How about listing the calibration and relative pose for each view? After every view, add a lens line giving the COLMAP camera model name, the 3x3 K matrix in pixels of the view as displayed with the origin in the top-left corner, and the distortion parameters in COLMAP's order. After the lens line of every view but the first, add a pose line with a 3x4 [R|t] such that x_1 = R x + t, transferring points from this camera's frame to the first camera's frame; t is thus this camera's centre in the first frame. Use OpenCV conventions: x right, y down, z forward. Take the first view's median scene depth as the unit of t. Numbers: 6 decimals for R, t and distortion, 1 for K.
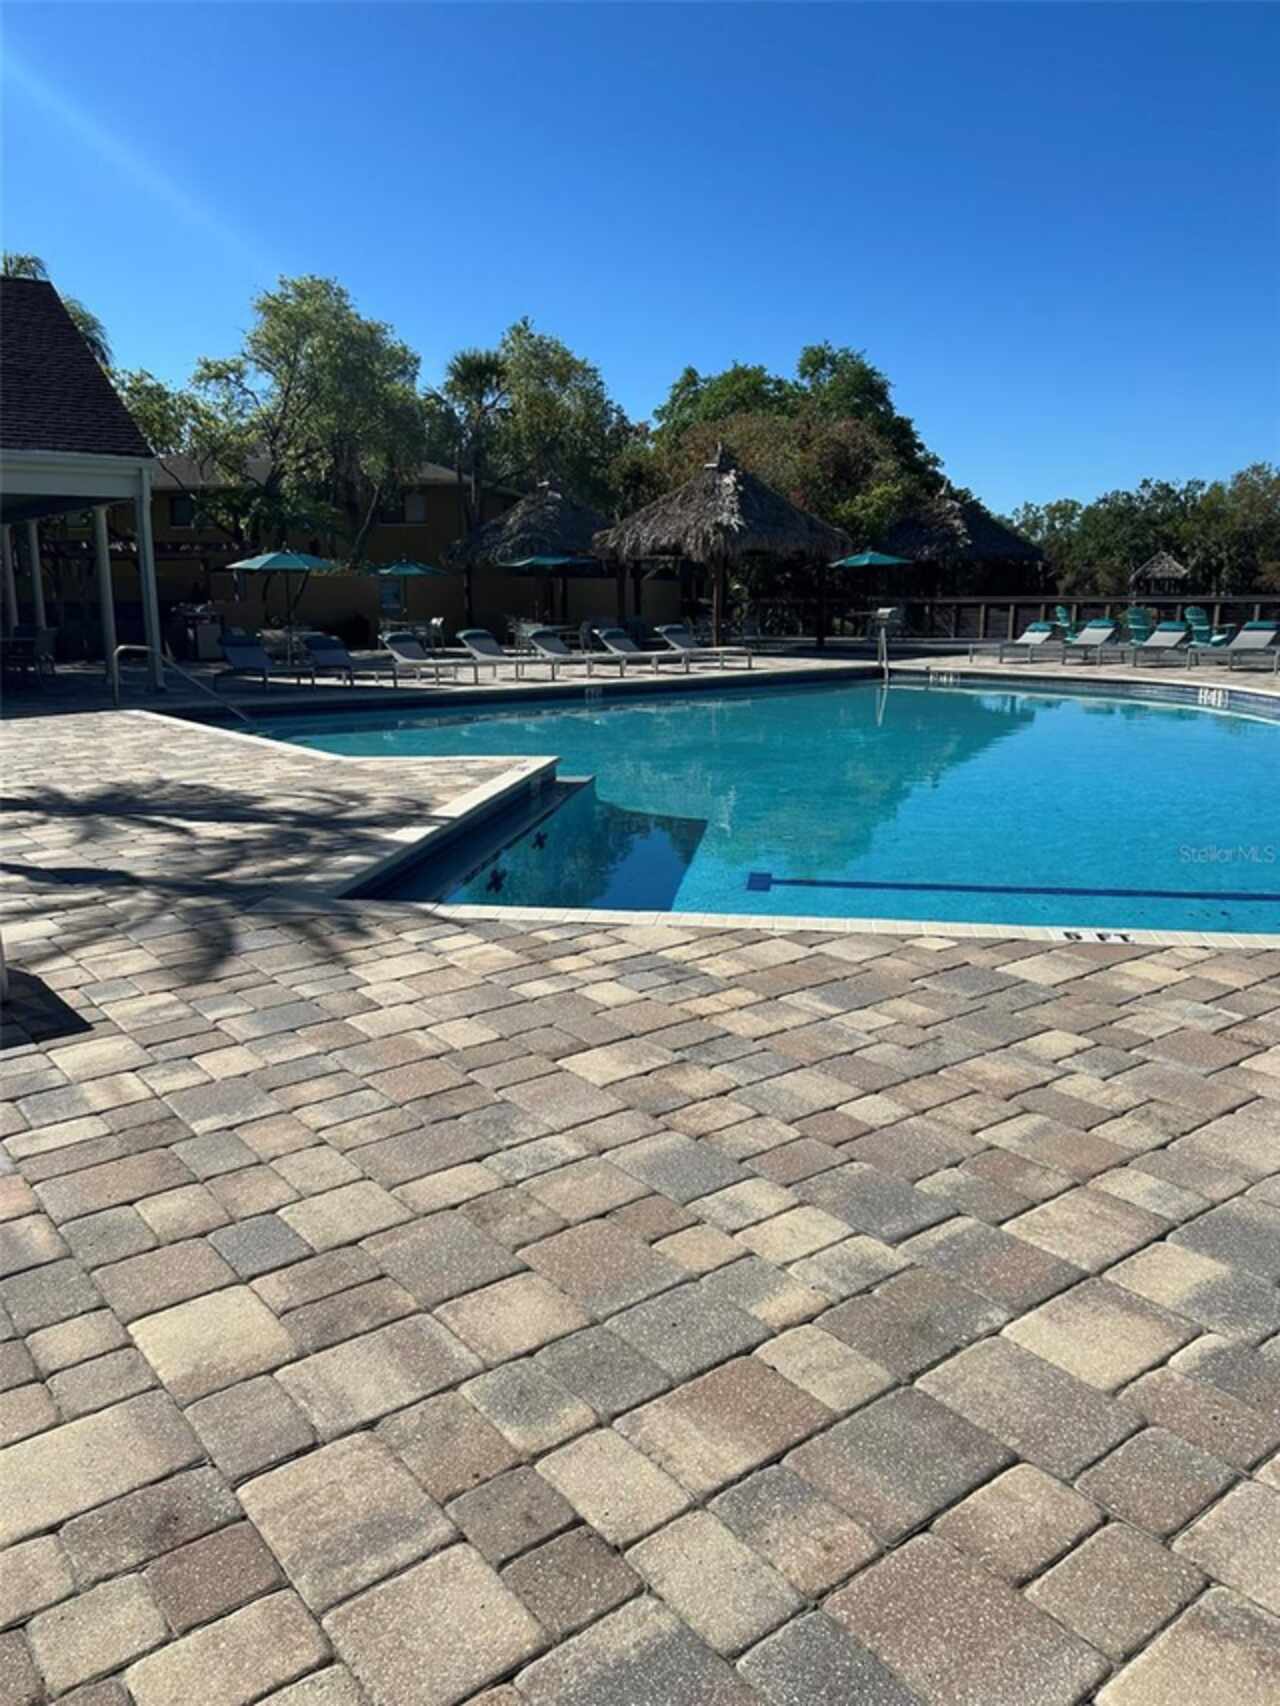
lens RADIAL K [[1283.2, 0, 630.6], [0, 1283.2, 866.8], [0, 0, 1]] dist [0.017974, -0.006638]
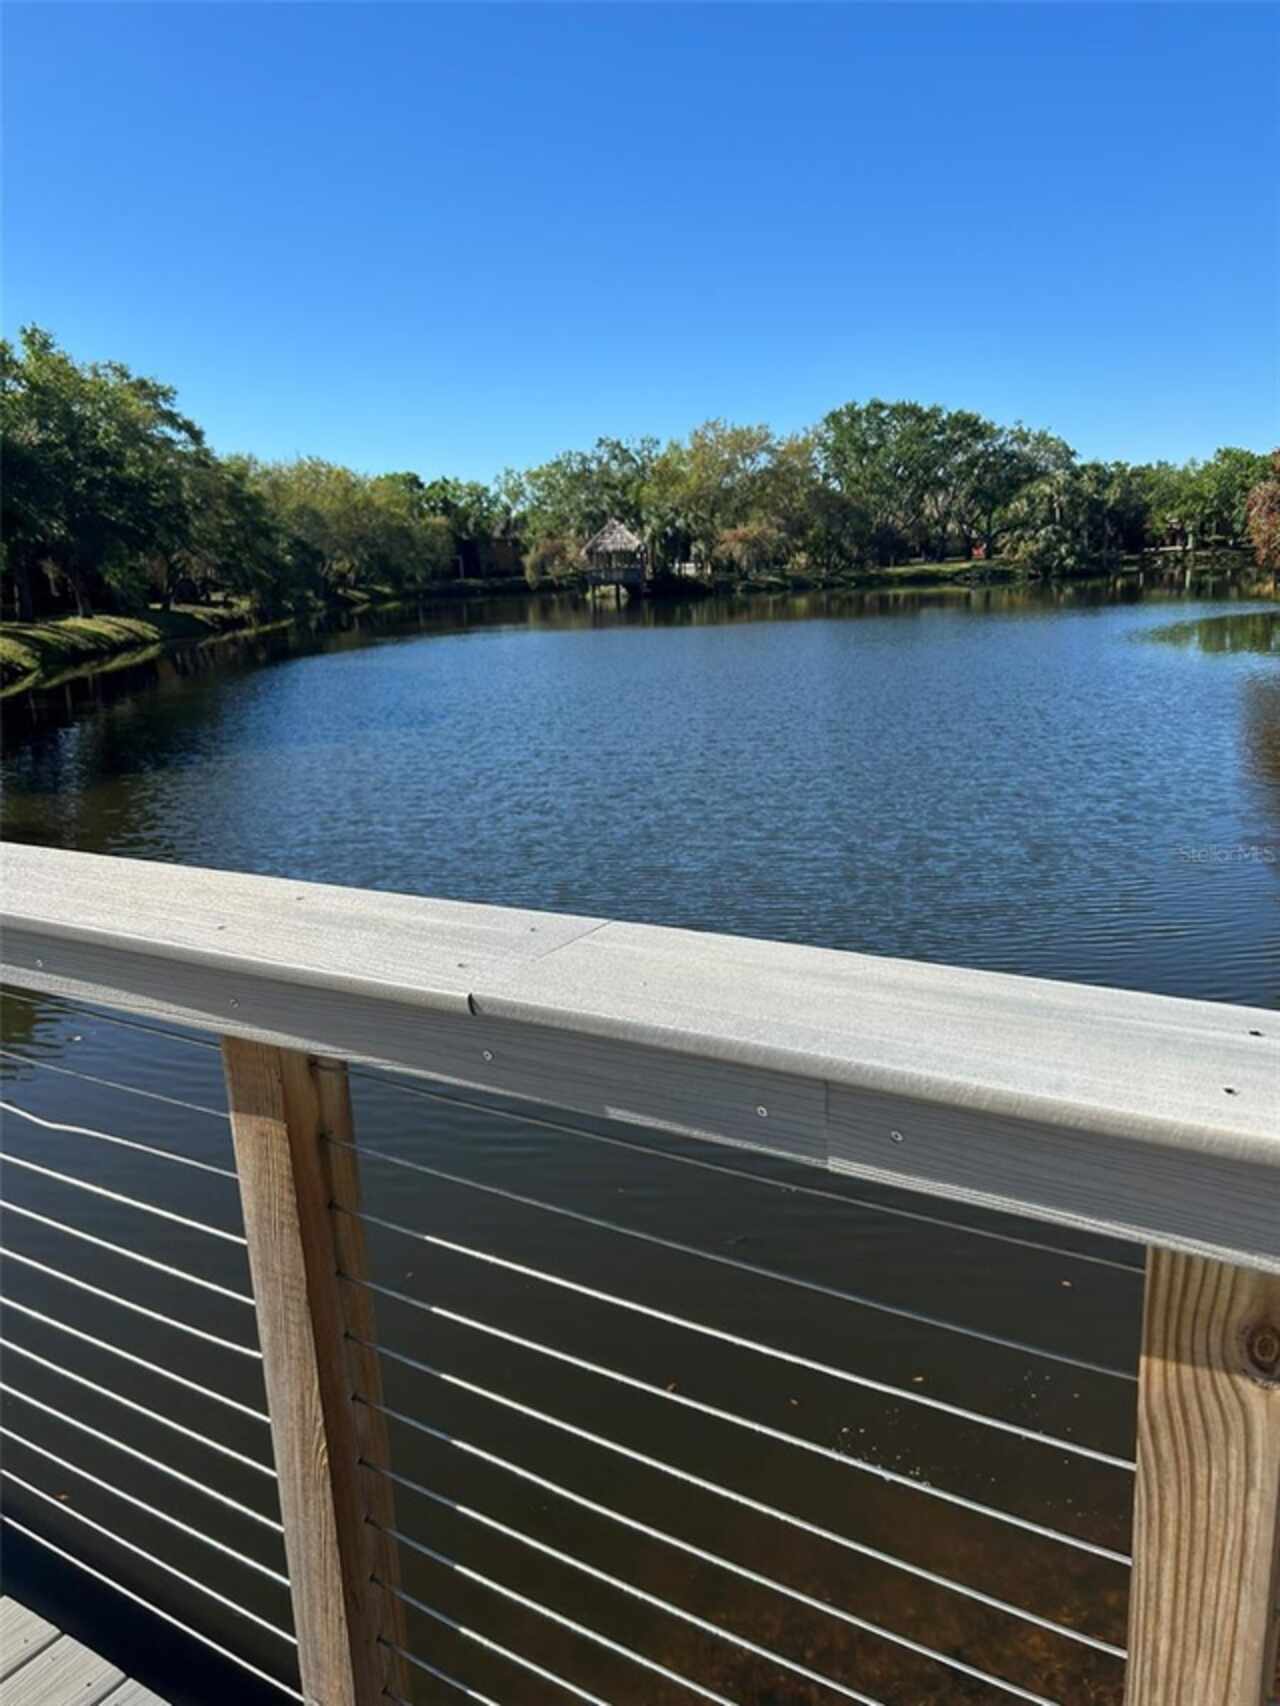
lens RADIAL K [[1287.9, 0, 646.3], [0, 1287.9, 862.8], [0, 0, 1]] dist [0.015888, -0.004986]
pose [[0.950010, -0.101424, 0.295286, 0.433646], [0.097256, 0.994842, 0.028807, -0.105755], [-0.296685, 0.001352, 0.954974, 0.461772]]
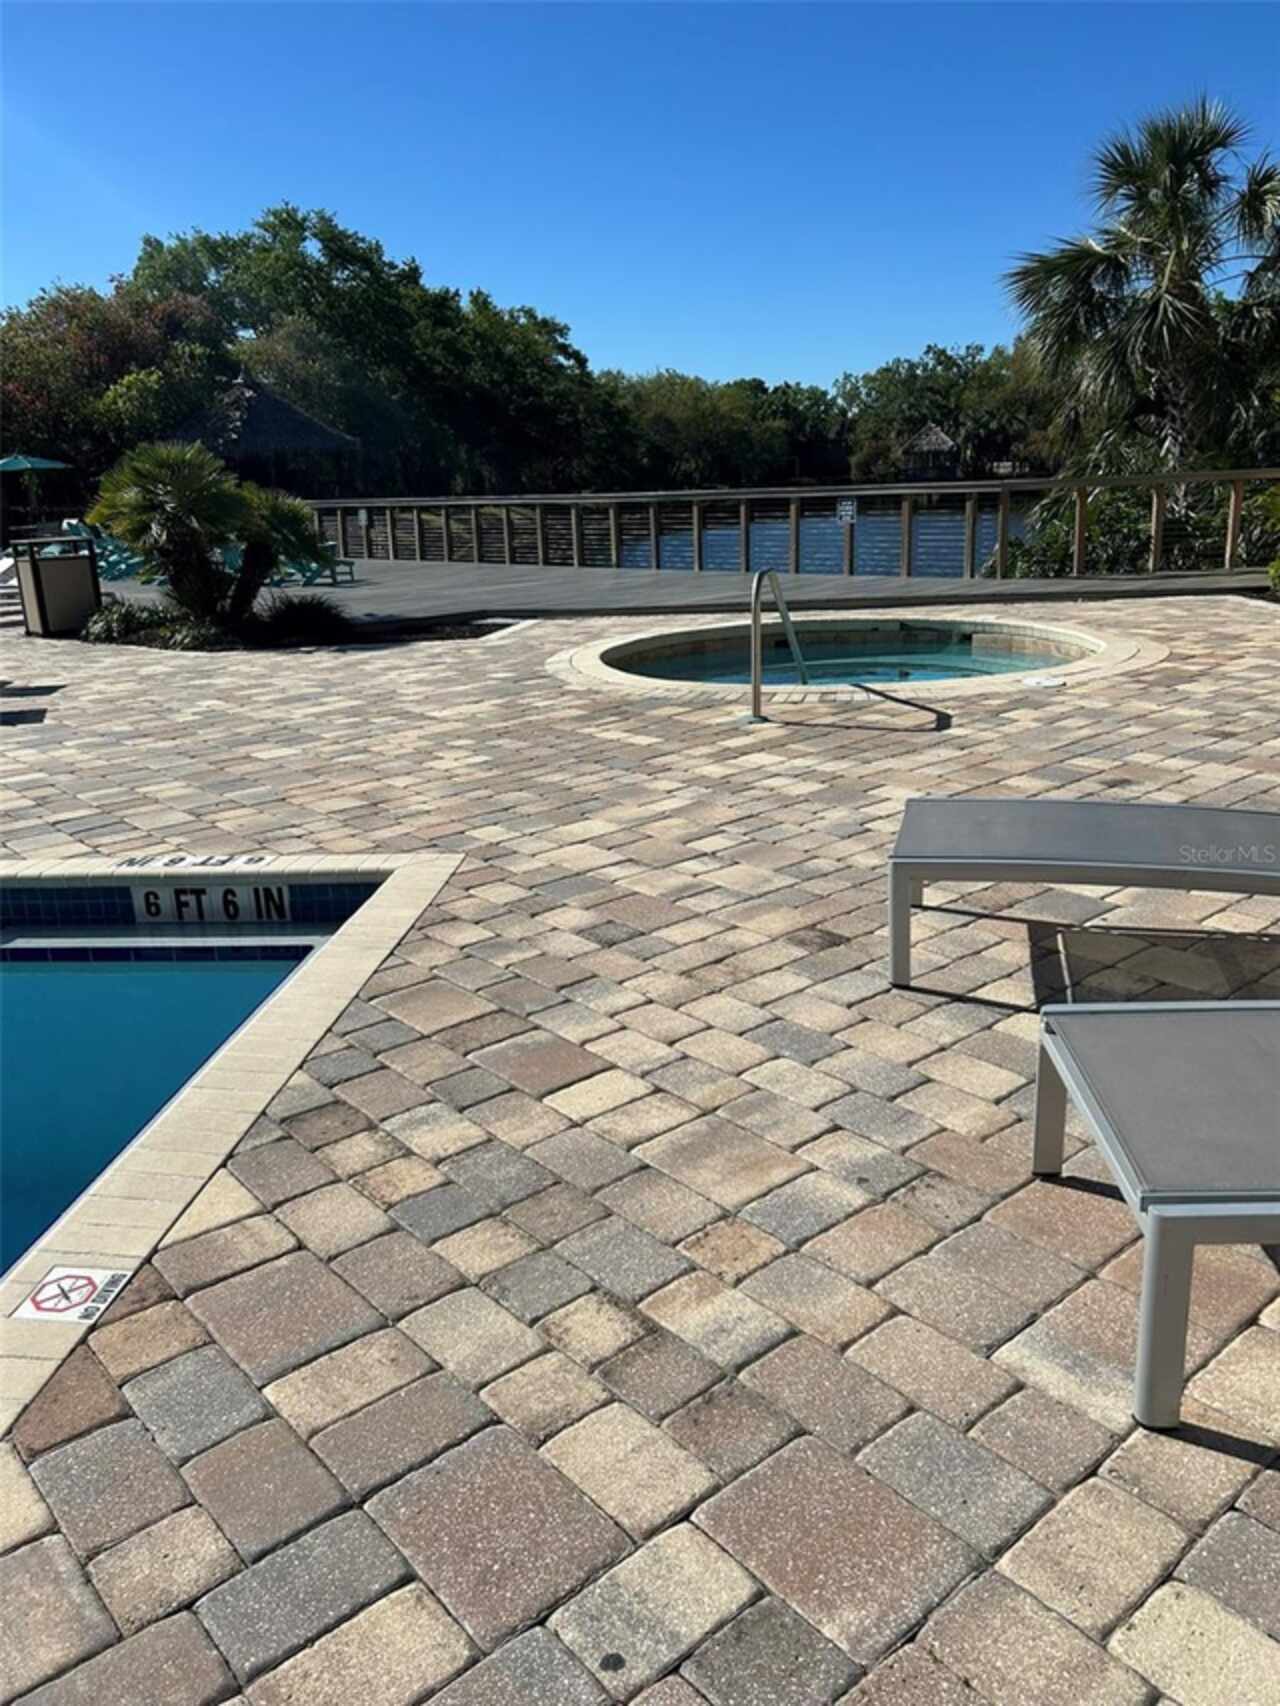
lens RADIAL K [[1287.9, 0, 646.3], [0, 1287.9, 862.8], [0, 0, 1]] dist [0.015888, -0.004986]
pose [[0.997953, -0.047396, 0.042928, 0.408476], [0.043703, 0.995571, 0.083234, -0.022378], [-0.046682, -0.081188, 0.995605, 0.075635]]
